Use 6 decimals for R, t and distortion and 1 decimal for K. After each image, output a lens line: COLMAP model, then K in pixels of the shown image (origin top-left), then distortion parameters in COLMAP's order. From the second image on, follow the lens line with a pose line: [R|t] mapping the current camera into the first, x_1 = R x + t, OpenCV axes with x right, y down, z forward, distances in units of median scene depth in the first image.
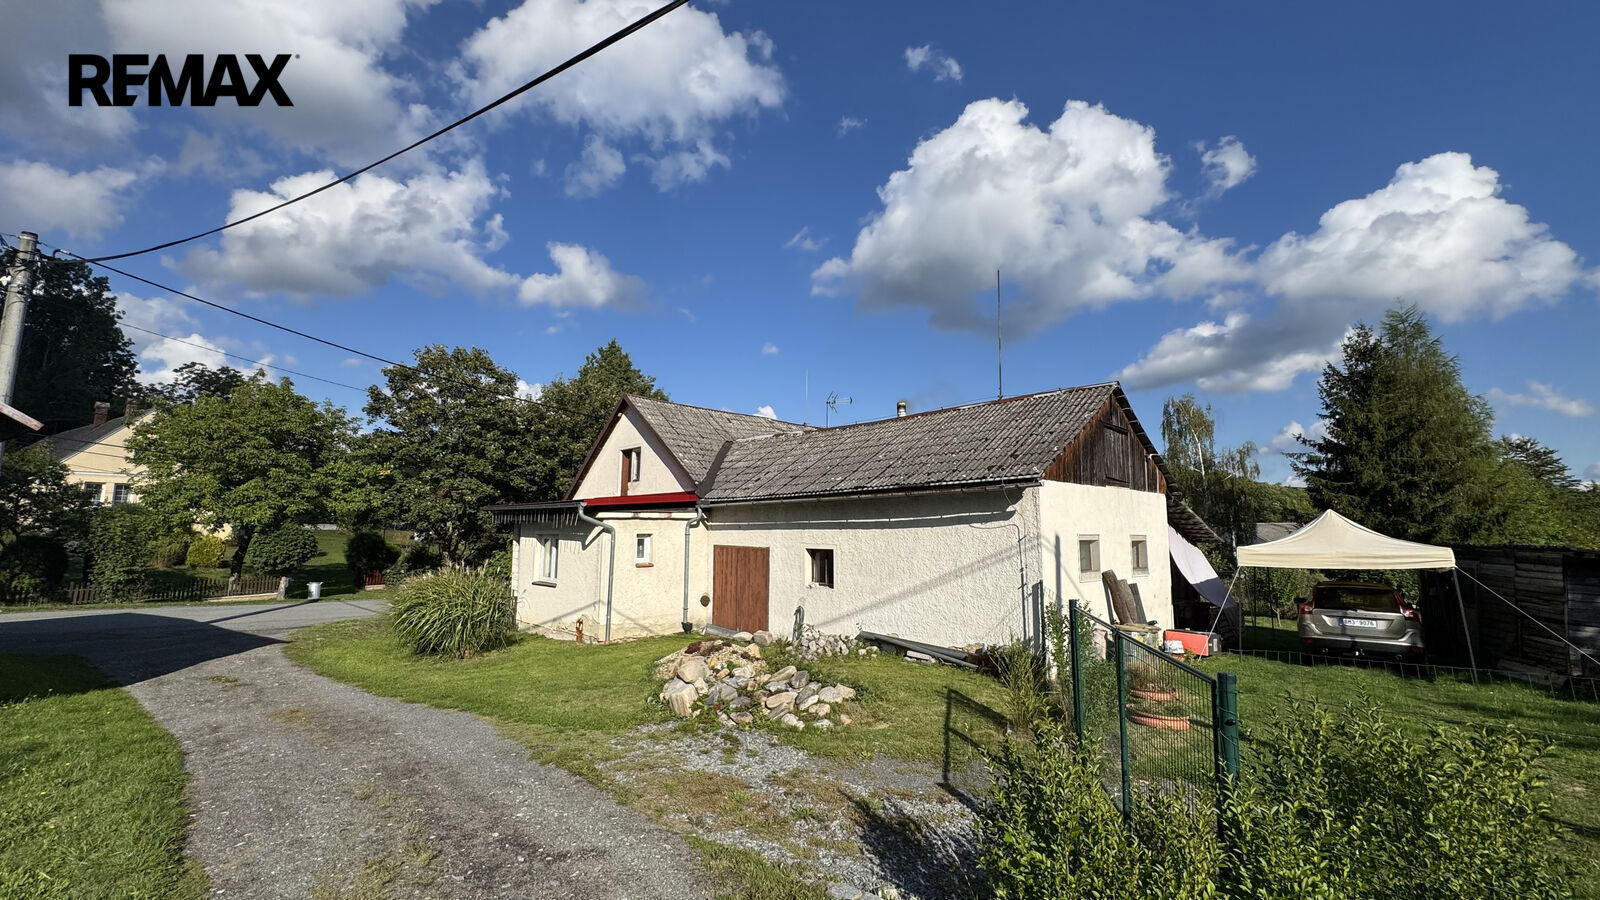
lens RADIAL K [[645.7, 0, 801.5], [0, 645.7, 435.8], [0, 0, 1]] dist [0.002681, -0.000139]
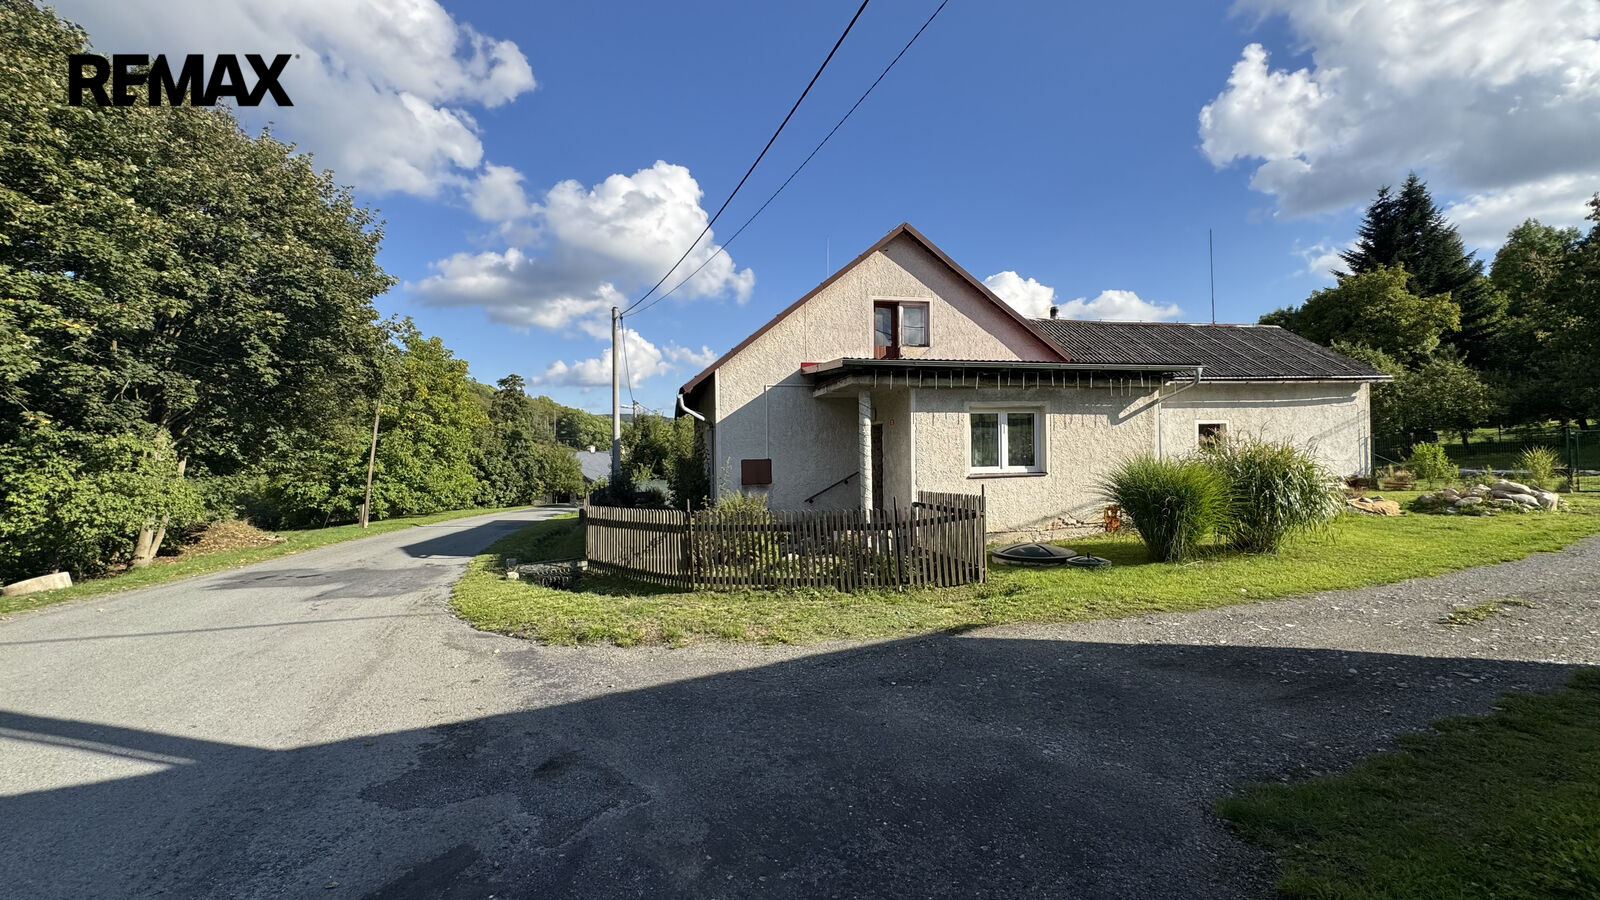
lens RADIAL K [[677.3, 0, 802.9], [0, 677.3, 473.0], [0, 0, 1]] dist [0.009419, 0.000256]
pose [[0.514874, -0.038939, 0.856381, -1.519215], [-0.103656, 0.988810, 0.107281, 0.217491], [-0.850976, -0.144006, 0.505077, 1.042155]]
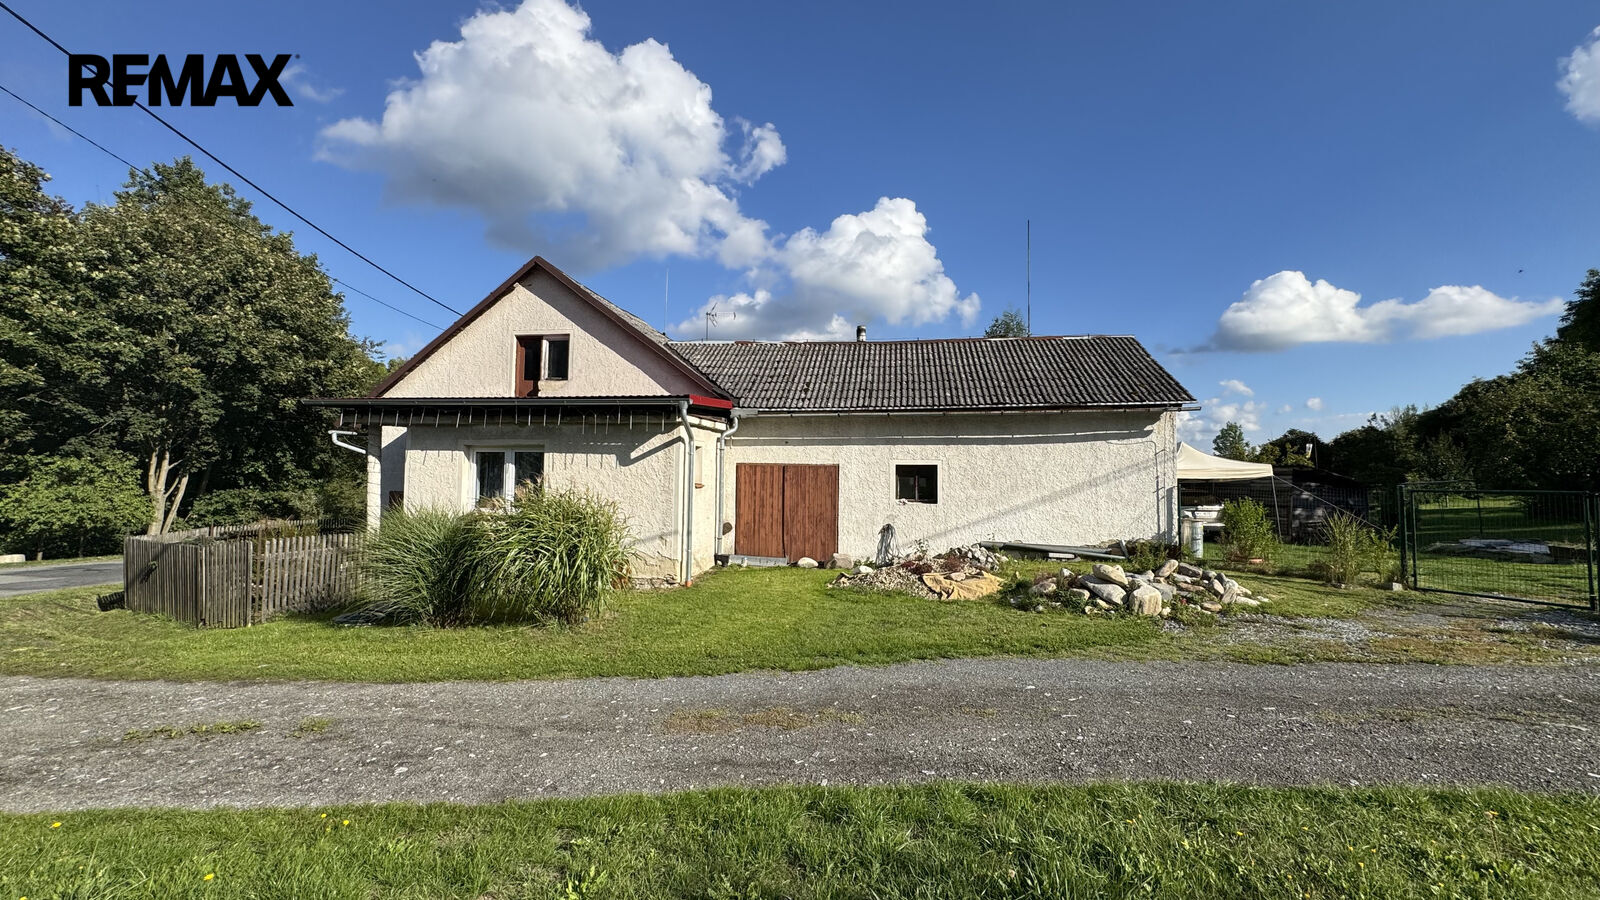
lens RADIAL K [[645.7, 0, 792.5], [0, 645.7, 477.3], [0, 0, 1]] dist [0.002681, -0.000139]
pose [[0.783835, -0.001201, 0.620968, -0.758690], [-0.094700, 0.988070, 0.121450, 0.097110], [-0.613706, -0.154002, 0.774370, 0.375690]]
